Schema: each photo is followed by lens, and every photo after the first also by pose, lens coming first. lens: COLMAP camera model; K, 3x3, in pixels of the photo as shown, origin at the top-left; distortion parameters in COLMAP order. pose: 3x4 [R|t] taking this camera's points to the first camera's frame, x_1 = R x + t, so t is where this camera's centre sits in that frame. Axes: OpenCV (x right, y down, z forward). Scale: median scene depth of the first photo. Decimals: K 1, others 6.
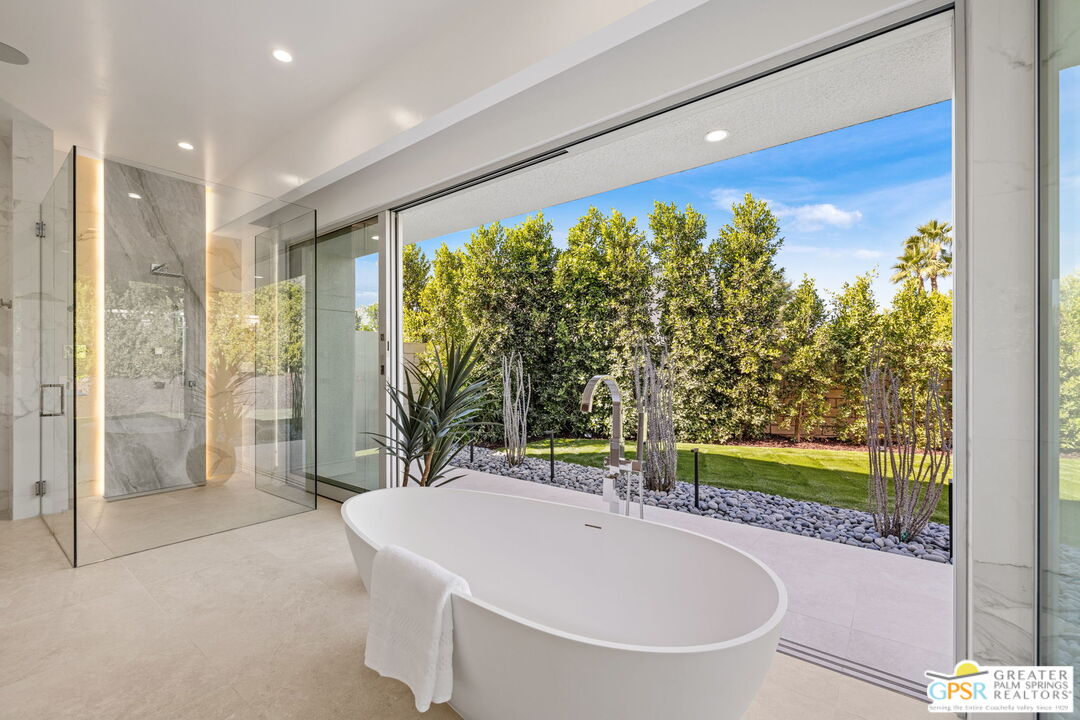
lens RADIAL K [[456.8, 0, 542.6], [0, 456.8, 365.7], [0, 0, 1]] dist [0.000464, 0.000167]
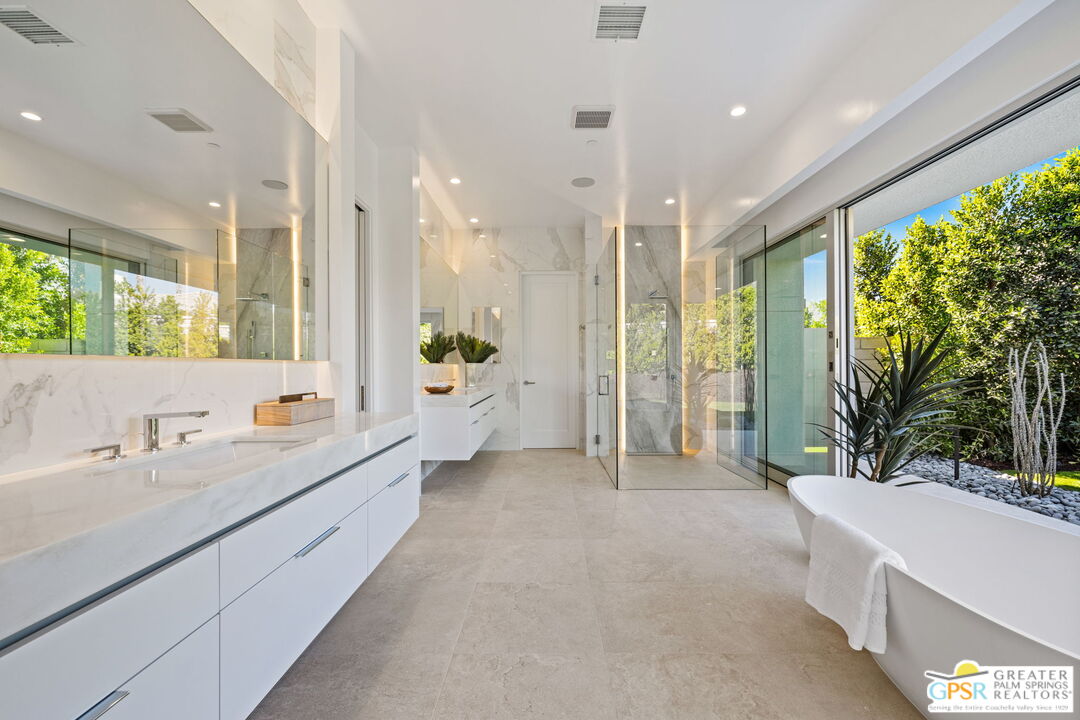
lens RADIAL K [[456.8, 0, 542.6], [0, 456.8, 365.7], [0, 0, 1]] dist [0.000464, 0.000167]
pose [[0.608250, -0.001336, -0.793744, 0.054138], [0.005735, 0.999980, 0.002712, 0.000443], [0.793724, -0.006201, 0.608246, -0.106238]]
